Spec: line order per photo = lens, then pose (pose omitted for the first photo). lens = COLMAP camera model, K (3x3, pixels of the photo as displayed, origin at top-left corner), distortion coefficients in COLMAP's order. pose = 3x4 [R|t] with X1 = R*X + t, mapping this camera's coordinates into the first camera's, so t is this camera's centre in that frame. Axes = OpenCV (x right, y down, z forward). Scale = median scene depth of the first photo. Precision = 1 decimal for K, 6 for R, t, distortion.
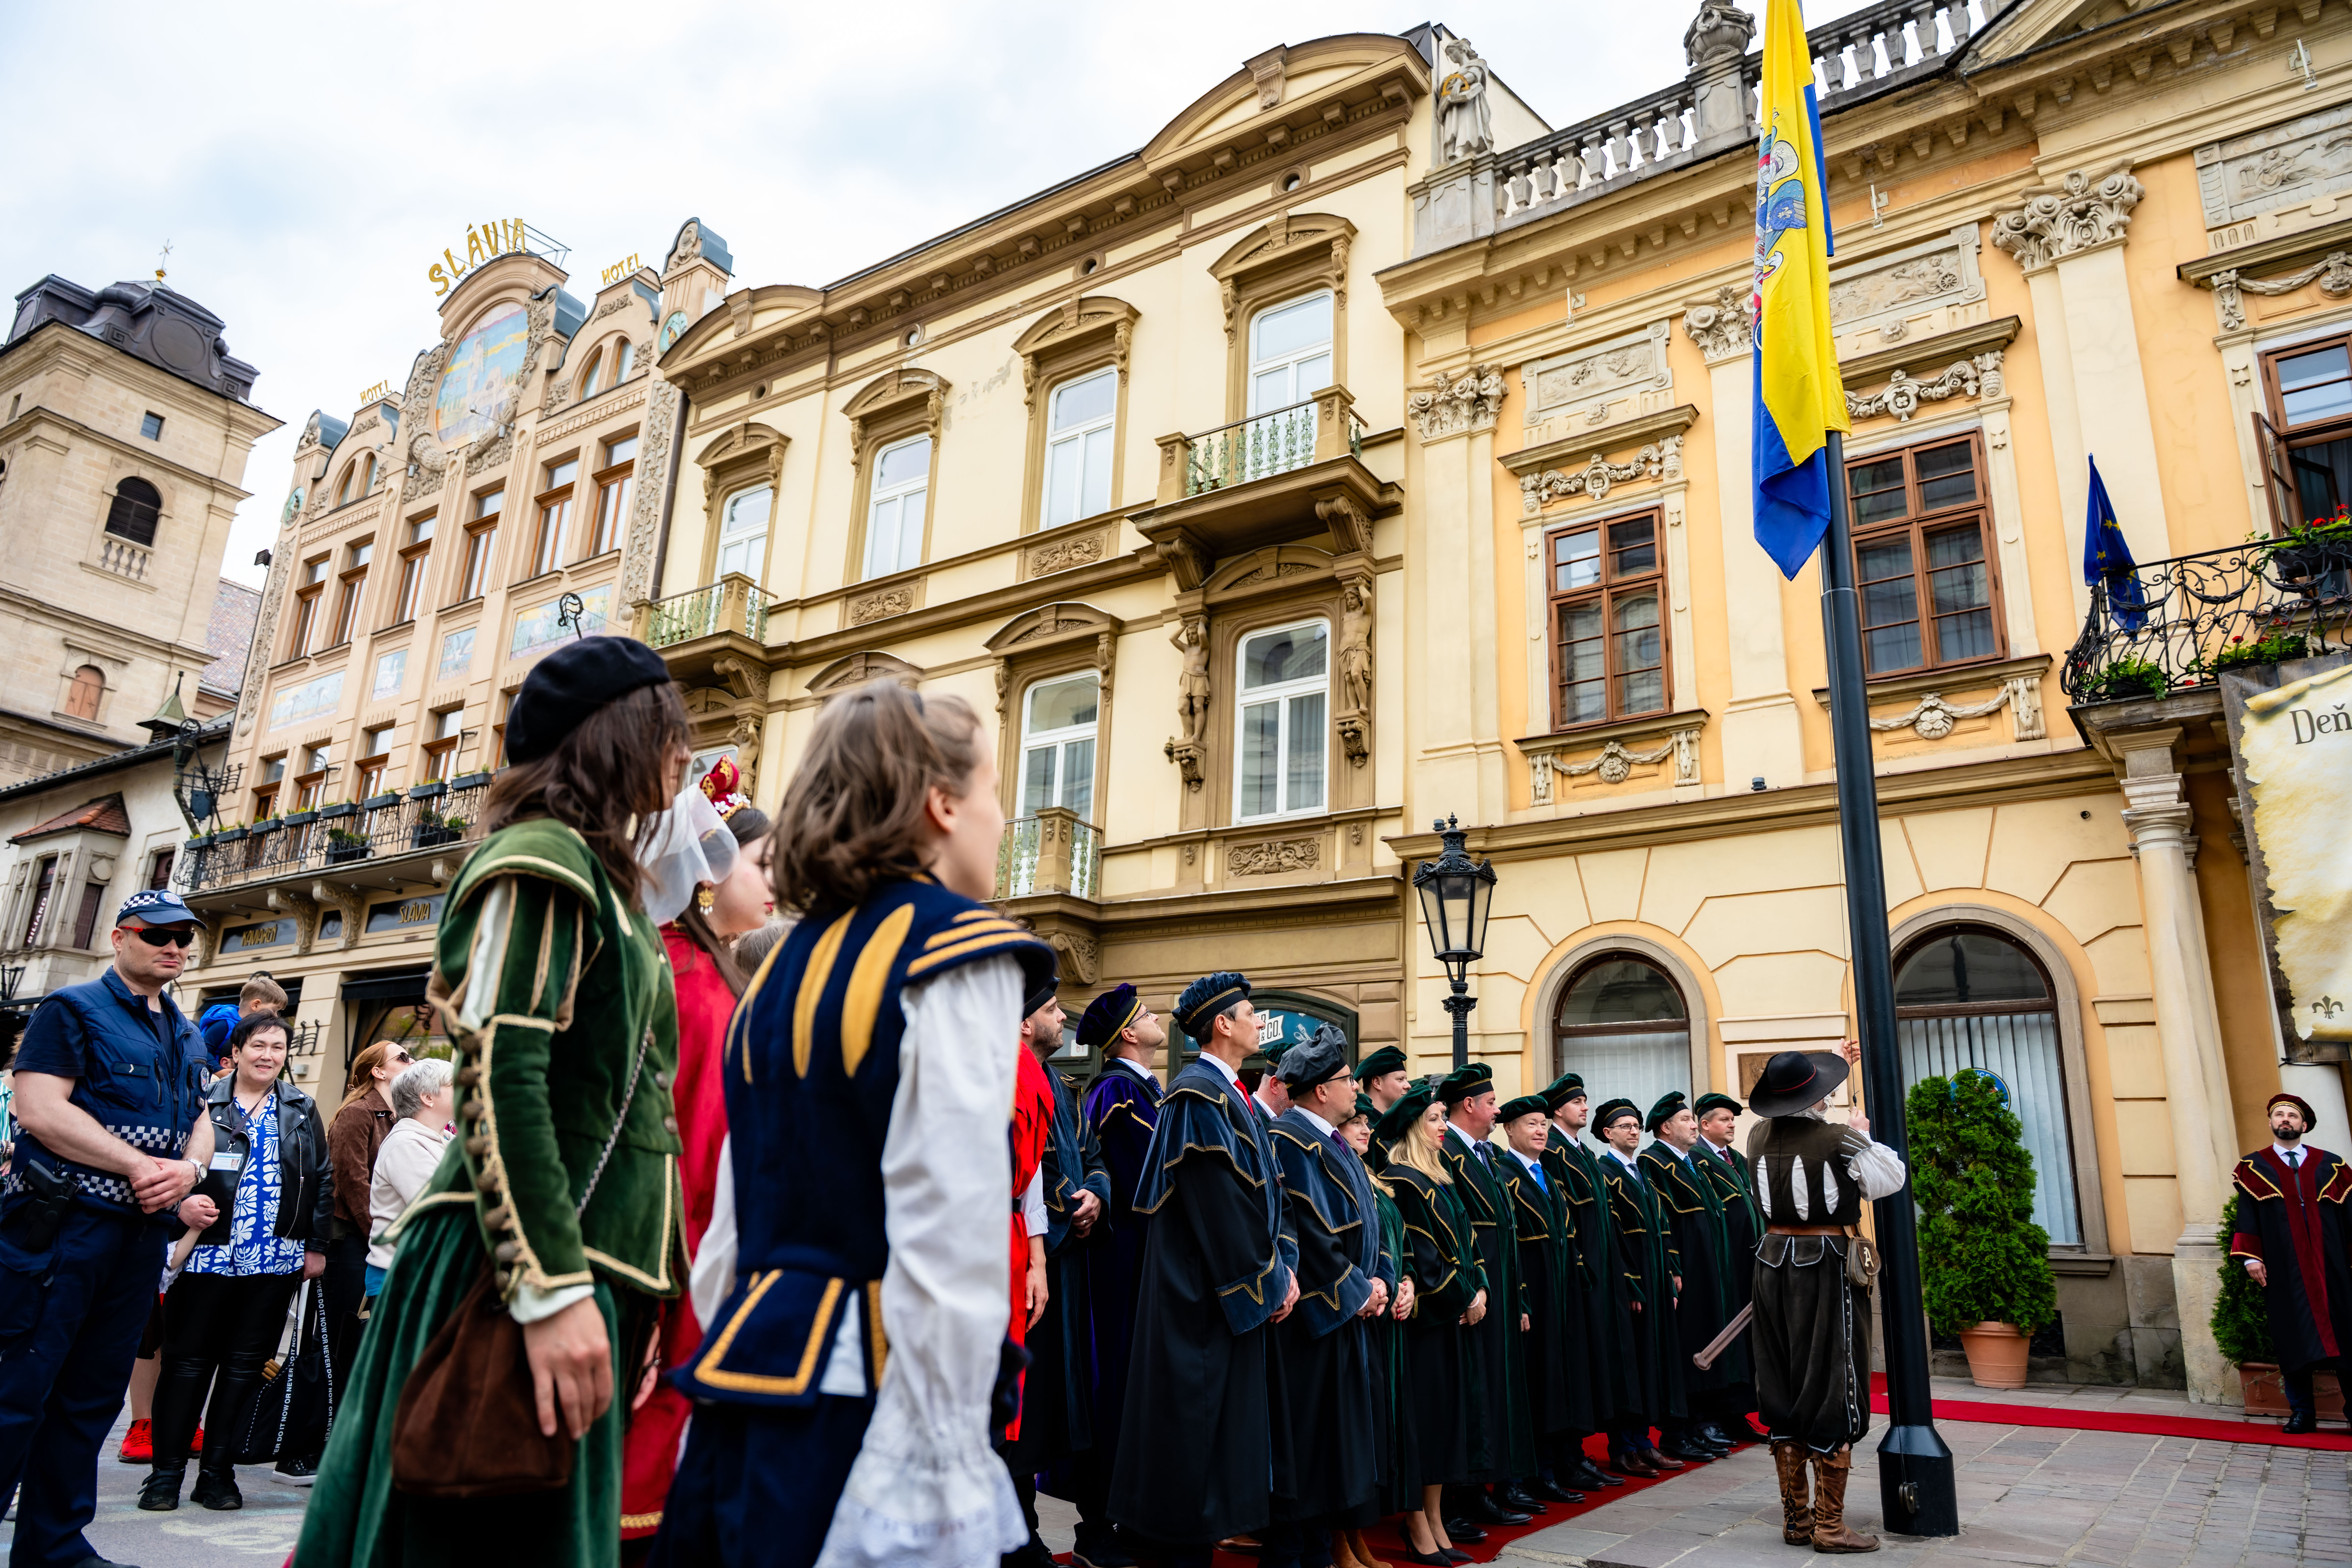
lens RADIAL K [[1566.1, 0, 1184.4], [0, 1566.1, 790.1], [0, 0, 1]] dist [-0.008626, -0.005985]
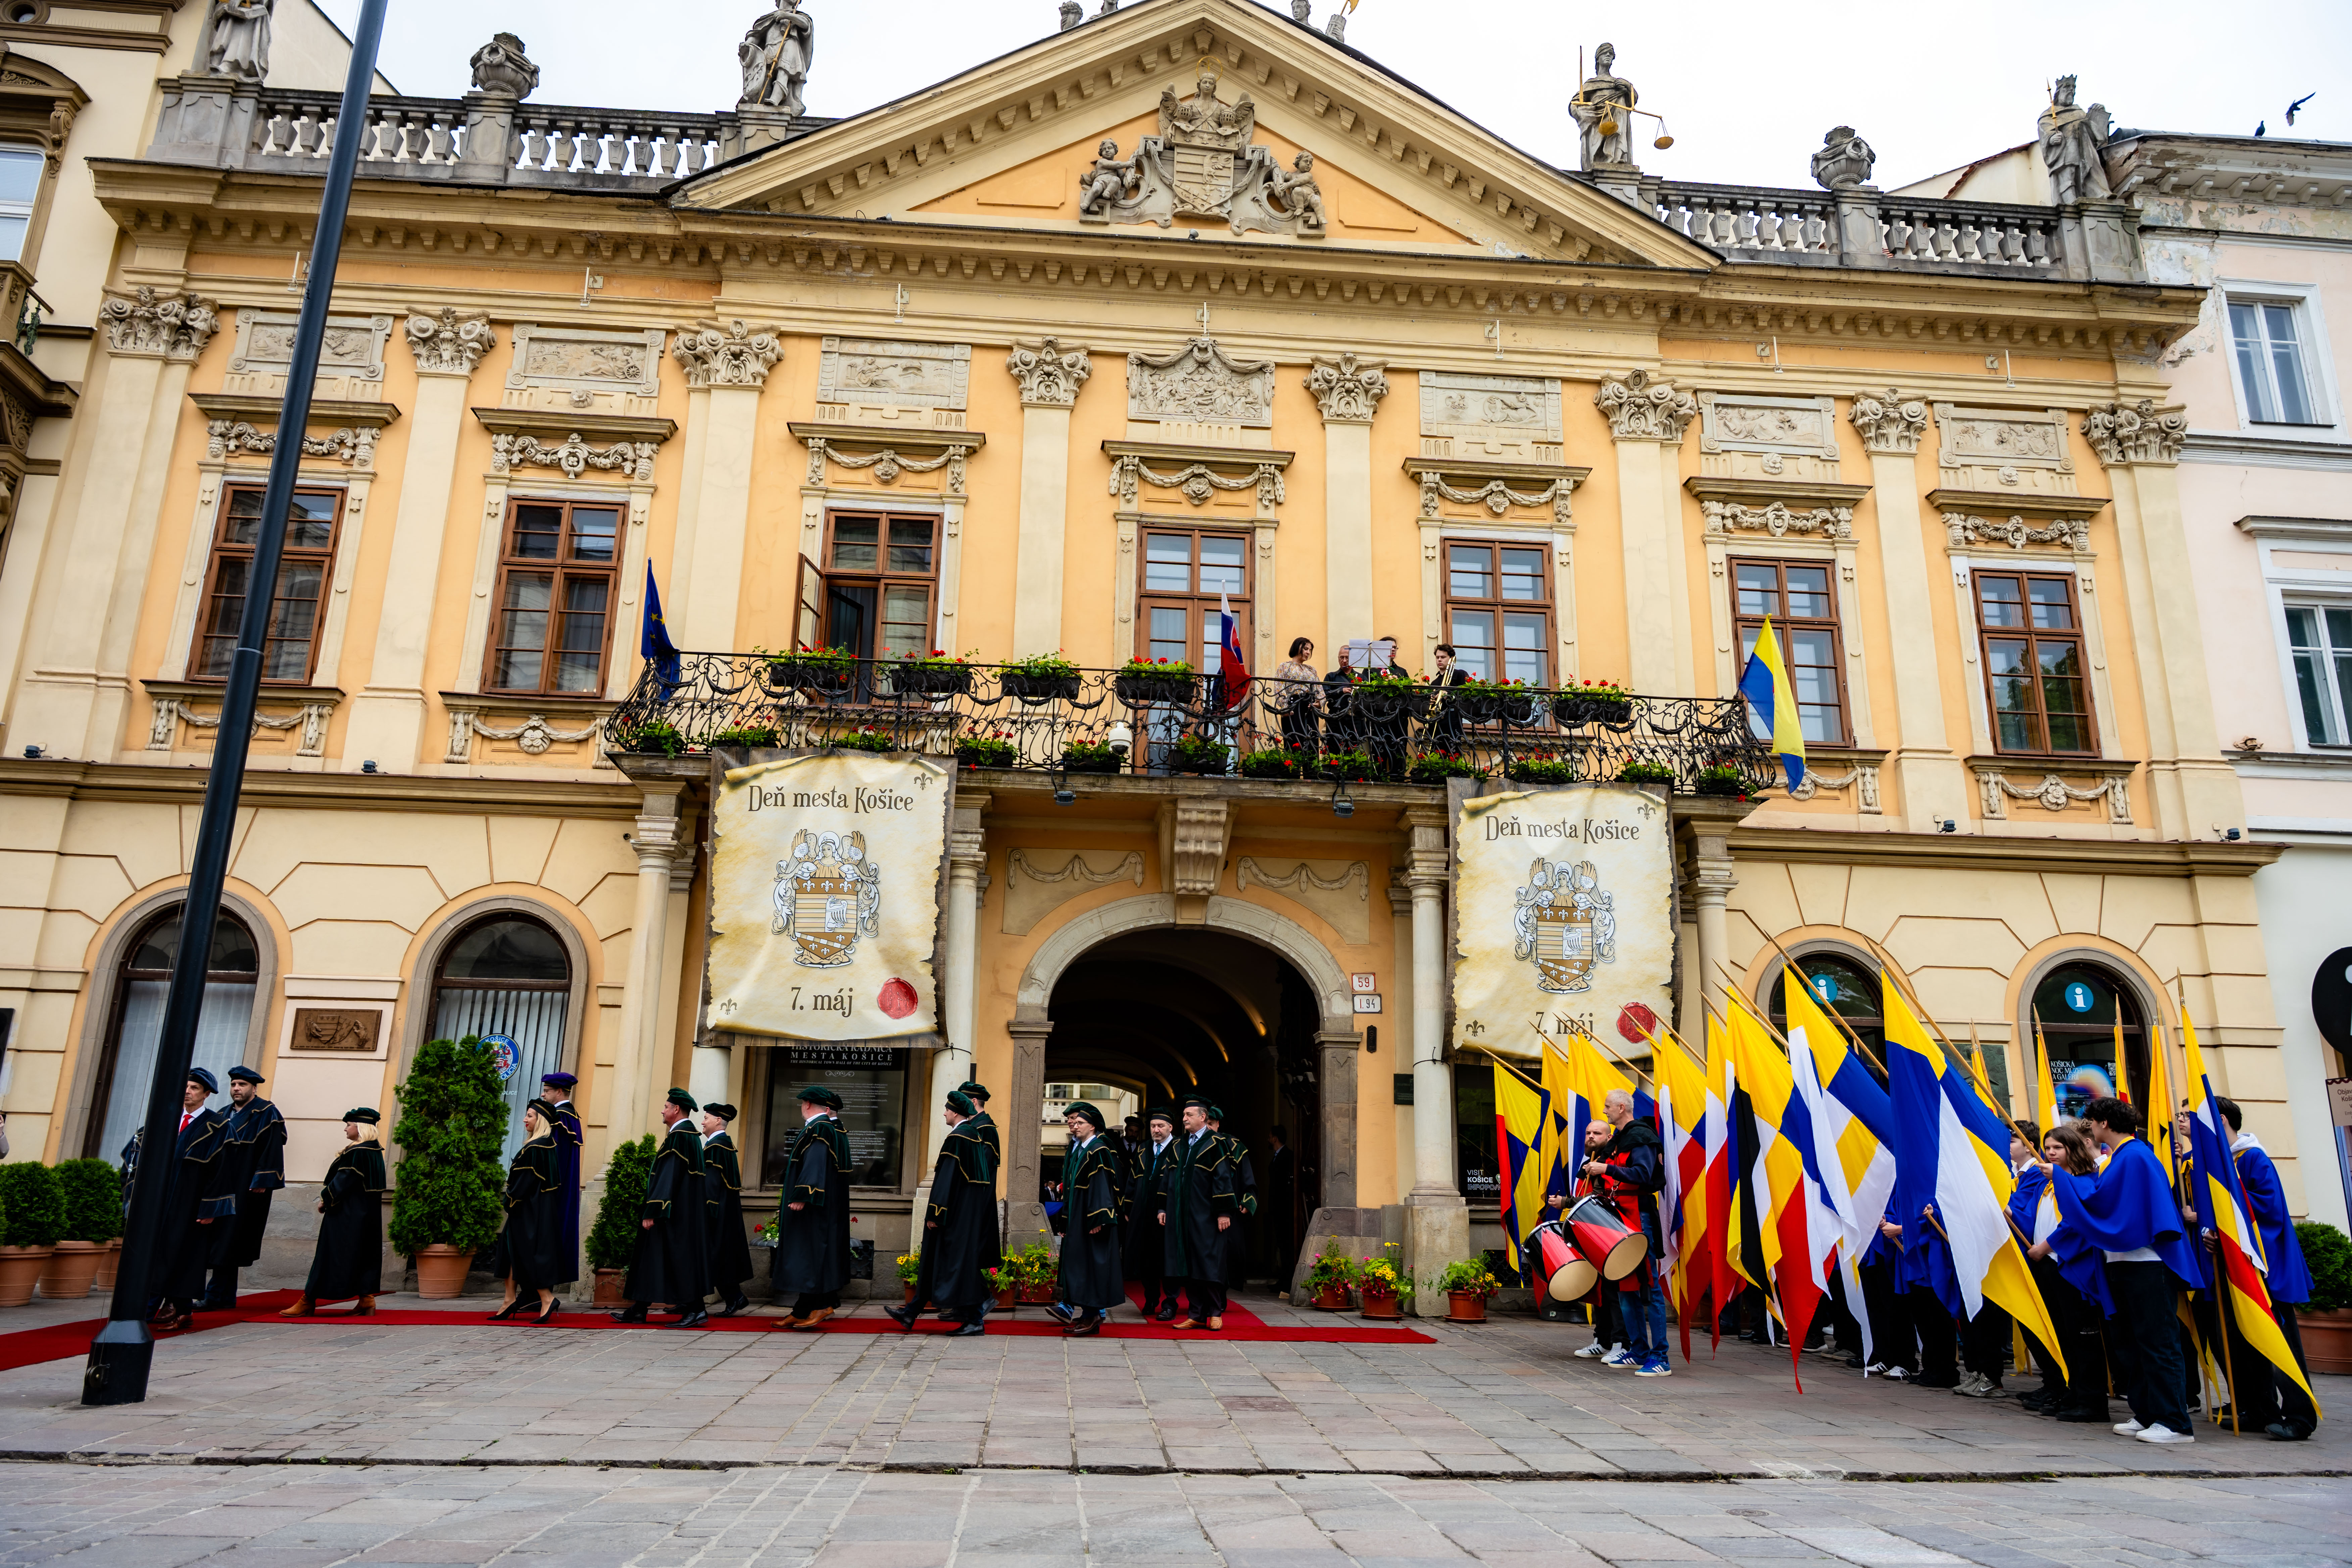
lens RADIAL K [[1560.7, 0, 1183.6], [0, 1560.7, 791.7], [0, 0, 1]] dist [0.007472, -0.016118]
pose [[0.763393, 0.148713, 0.628582, 0.114981], [-0.172697, 0.984701, -0.023230, -0.059314], [-0.622420, -0.090821, 0.777396, -0.210386]]
